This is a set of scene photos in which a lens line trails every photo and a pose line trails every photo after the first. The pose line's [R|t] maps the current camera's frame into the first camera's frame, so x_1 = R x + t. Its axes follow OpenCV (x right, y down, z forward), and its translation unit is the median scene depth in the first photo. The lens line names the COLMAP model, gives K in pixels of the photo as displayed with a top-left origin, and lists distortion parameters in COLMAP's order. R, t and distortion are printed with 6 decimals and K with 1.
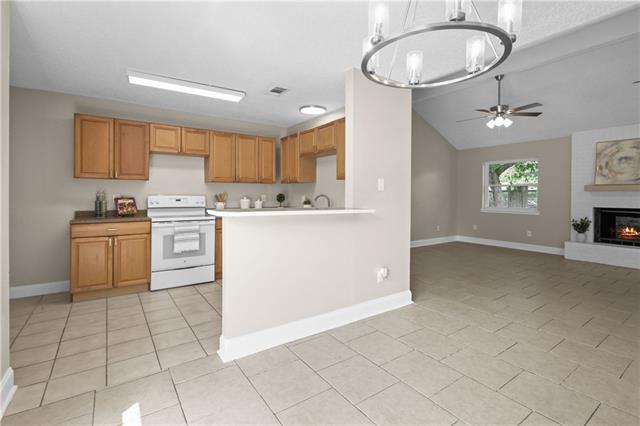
lens RADIAL K [[294.5, 0, 325.9], [0, 294.5, 197.0], [0, 0, 1]] dist [-0.002142, -0.000584]
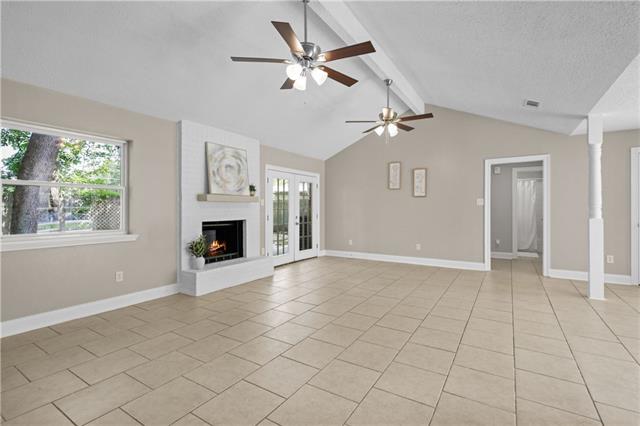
lens RADIAL K [[294.5, 0, 324.5], [0, 294.5, 209.3], [0, 0, 1]] dist [-0.002142, -0.000584]
pose [[-0.381053, -0.009980, 0.924499, 0.048607], [0.003921, 0.999915, 0.012410, -0.007663], [-0.924545, 0.008354, -0.380981, 1.013918]]
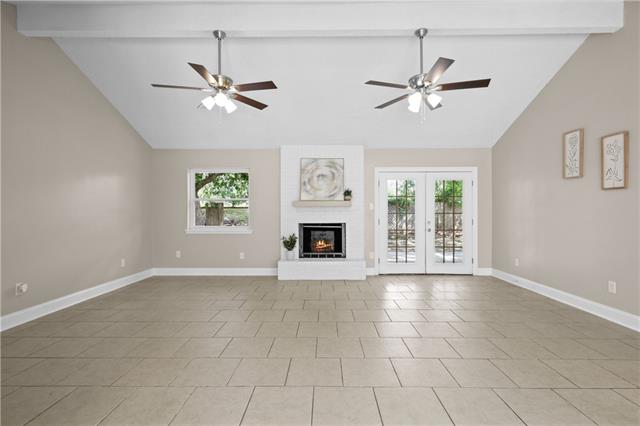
lens RADIAL K [[294.5, 0, 322.8], [0, 294.5, 213.1], [0, 0, 1]] dist [-0.002142, -0.000584]
pose [[0.582839, -0.007847, 0.812550, 0.153591], [0.010644, 0.999941, 0.002022, 0.000011], [-0.812518, 0.007470, 0.582888, 0.360855]]
